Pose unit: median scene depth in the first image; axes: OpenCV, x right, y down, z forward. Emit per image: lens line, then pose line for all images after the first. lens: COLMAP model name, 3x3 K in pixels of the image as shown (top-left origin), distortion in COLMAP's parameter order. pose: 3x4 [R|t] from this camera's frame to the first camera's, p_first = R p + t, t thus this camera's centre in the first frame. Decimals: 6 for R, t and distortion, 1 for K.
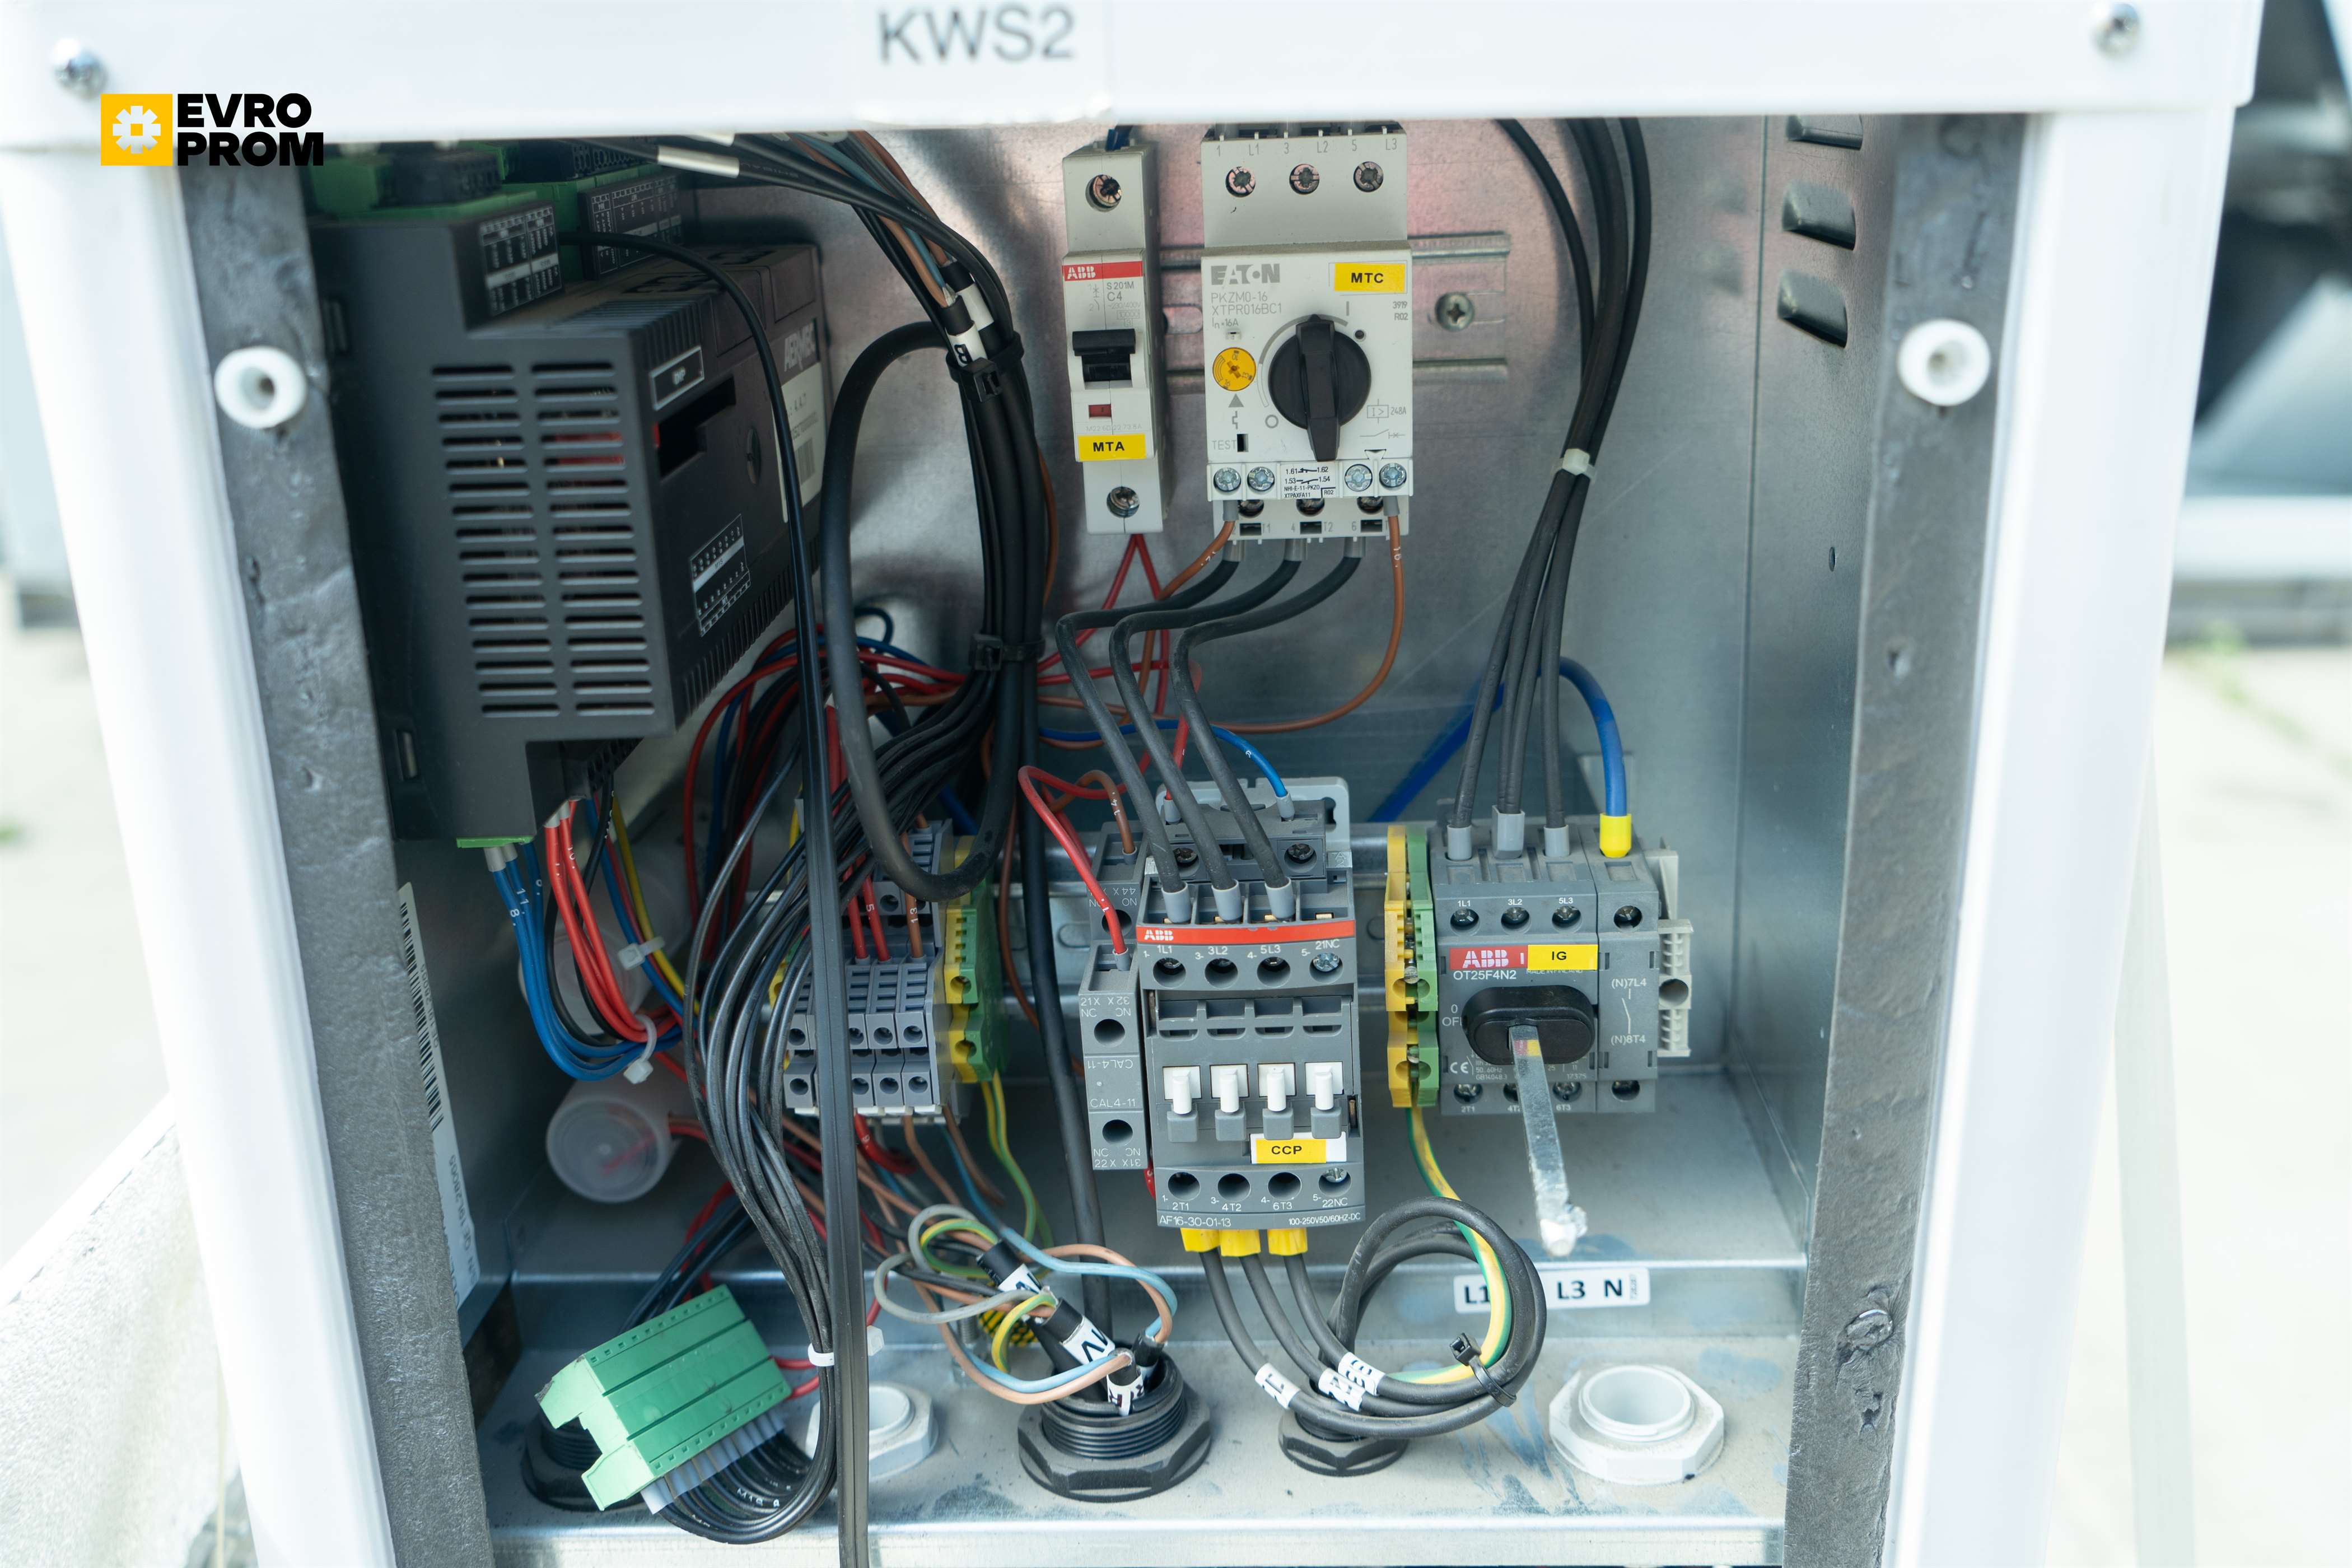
lens RADIAL K [[2201.2, 0, 1176.0], [0, 2201.2, 784.0], [0, 0, 1]] dist [0.005518, -0.000760]
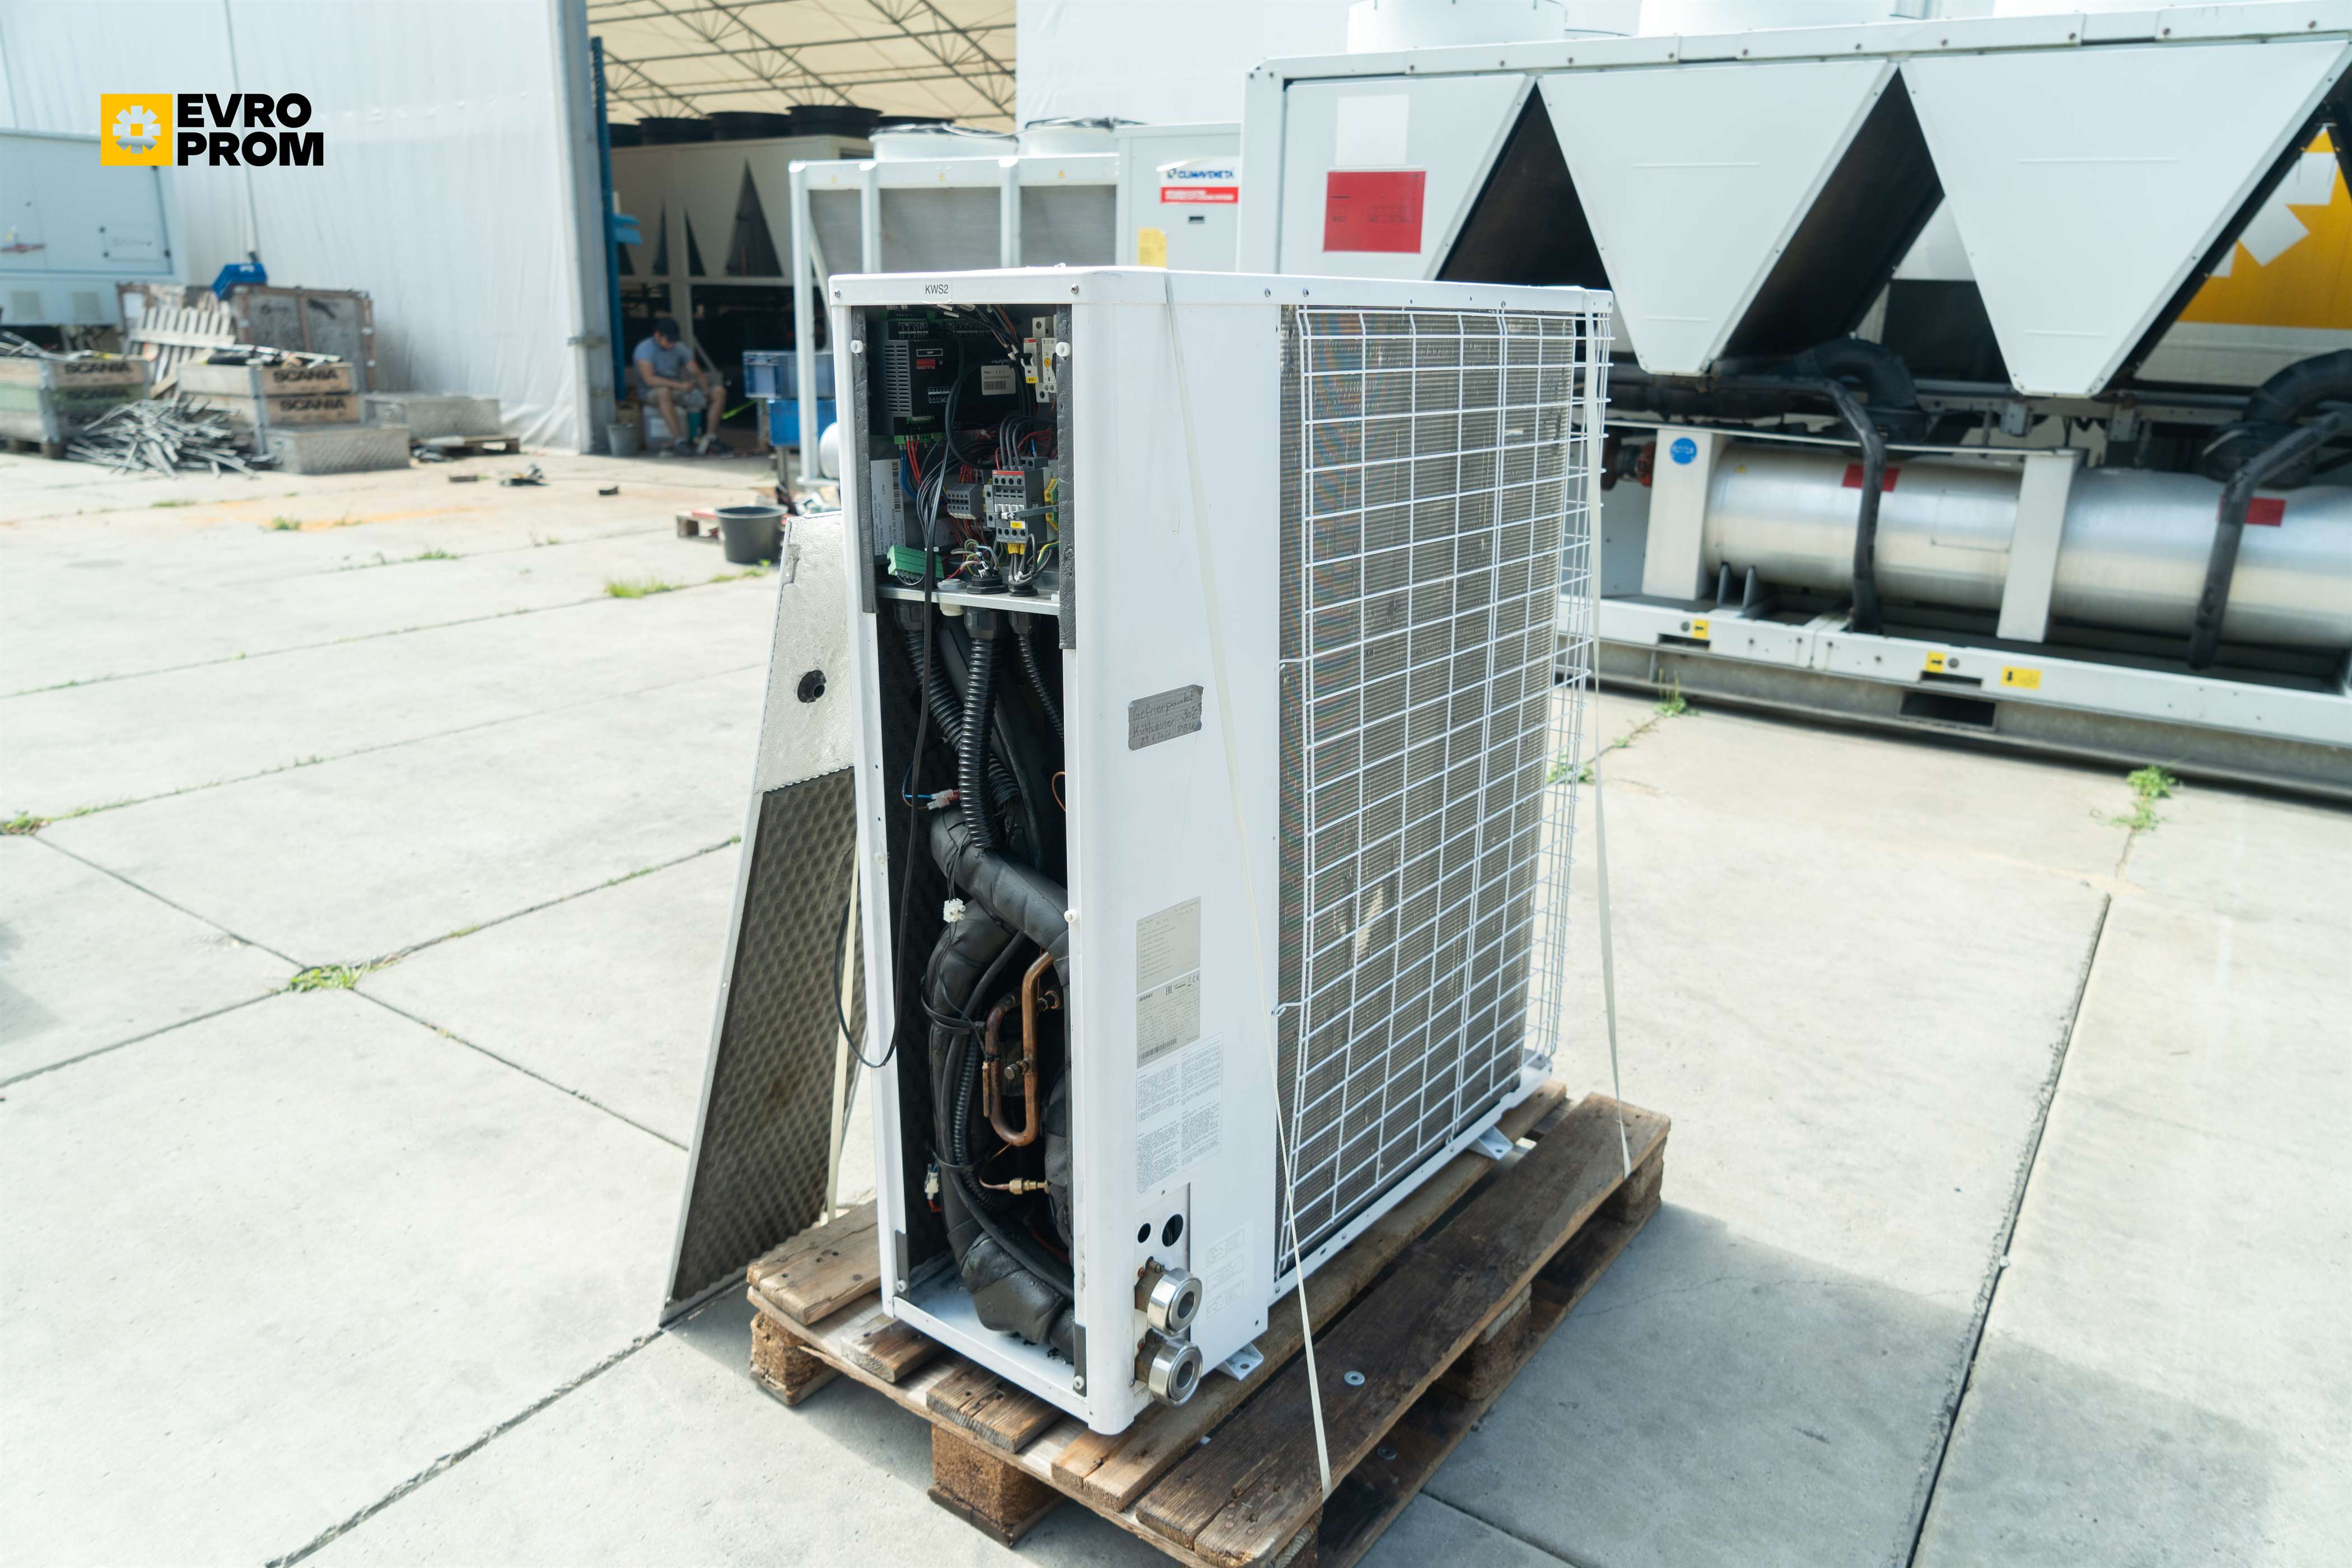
lens RADIAL K [[1595.8, 0, 1176.0], [0, 1595.8, 784.0], [0, 0, 1]] dist [-0.004014, 0.003098]
pose [[0.810281, 0.189219, -0.554653, 2.260921], [-0.210590, 0.977236, 0.025737, 0.533235], [0.546897, 0.095950, 0.831683, -1.548324]]
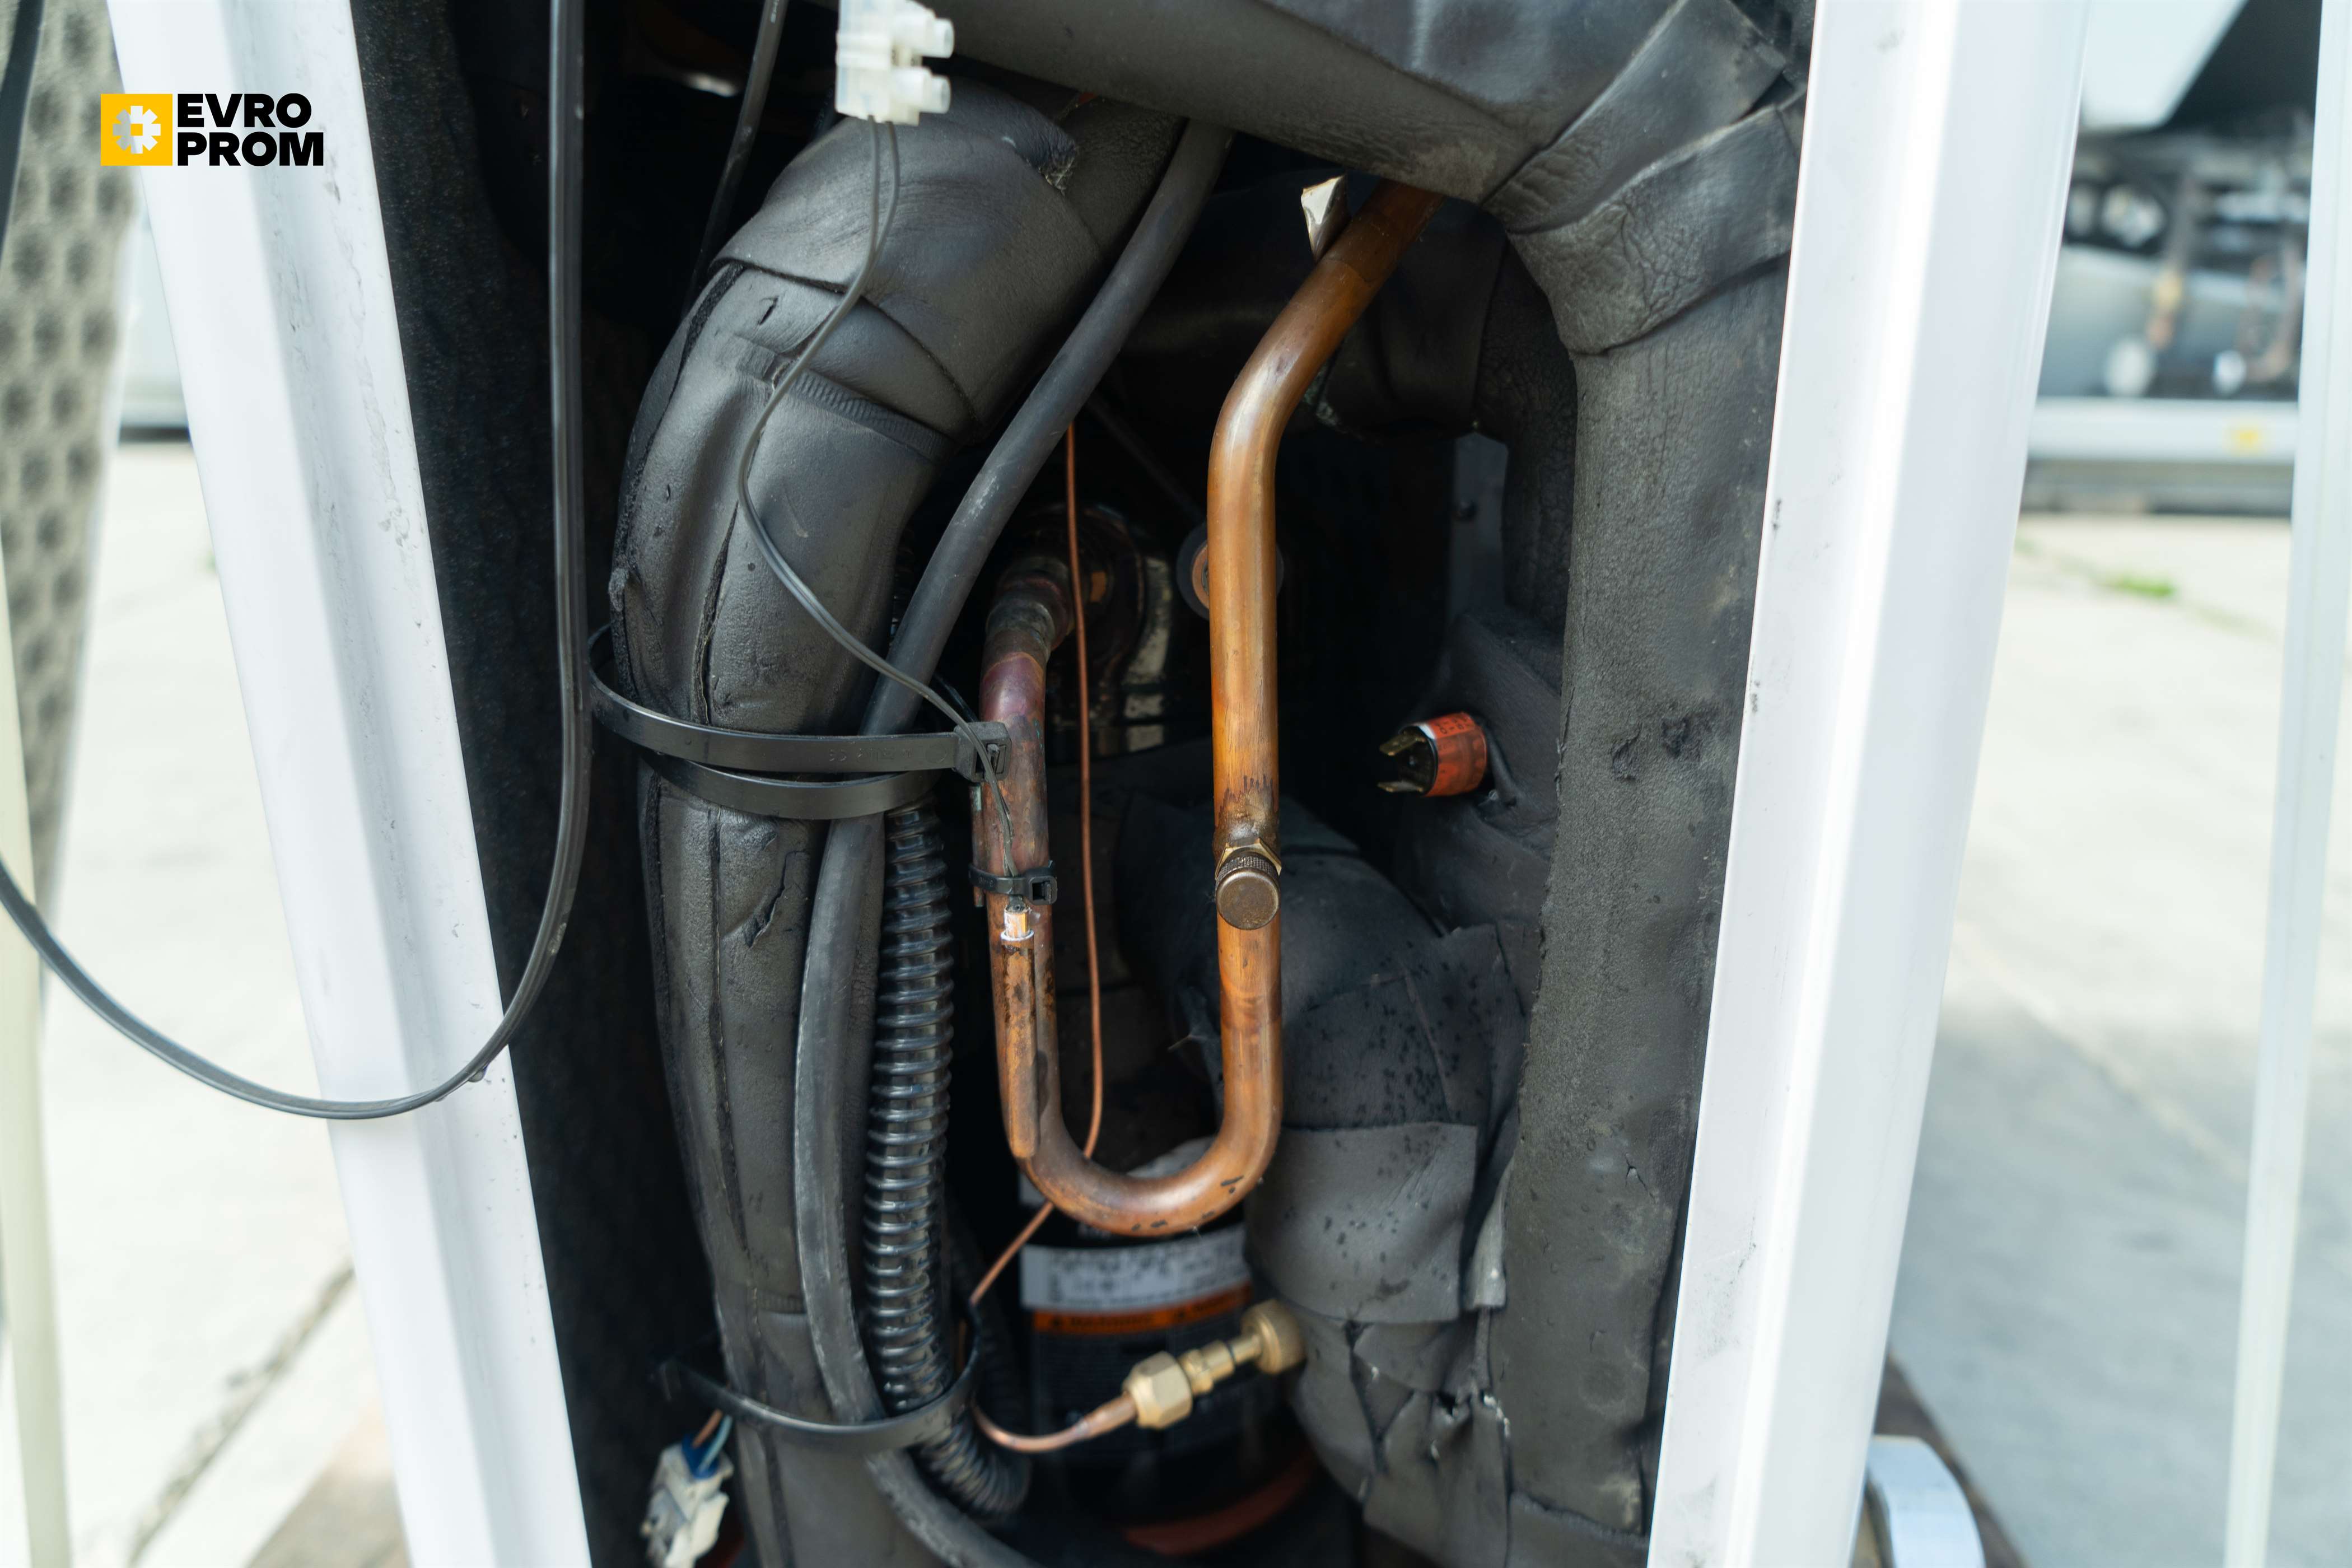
lens RADIAL K [[1599.4, 0, 1185.0], [0, 1599.4, 774.8], [0, 0, 1]] dist [-0.016359, 0.001546]
pose [[0.999832, 0.014959, 0.010549, 0.033726], [-0.014798, 0.999777, -0.015095, 1.300786], [-0.010772, 0.014936, 0.999830, 0.561322]]
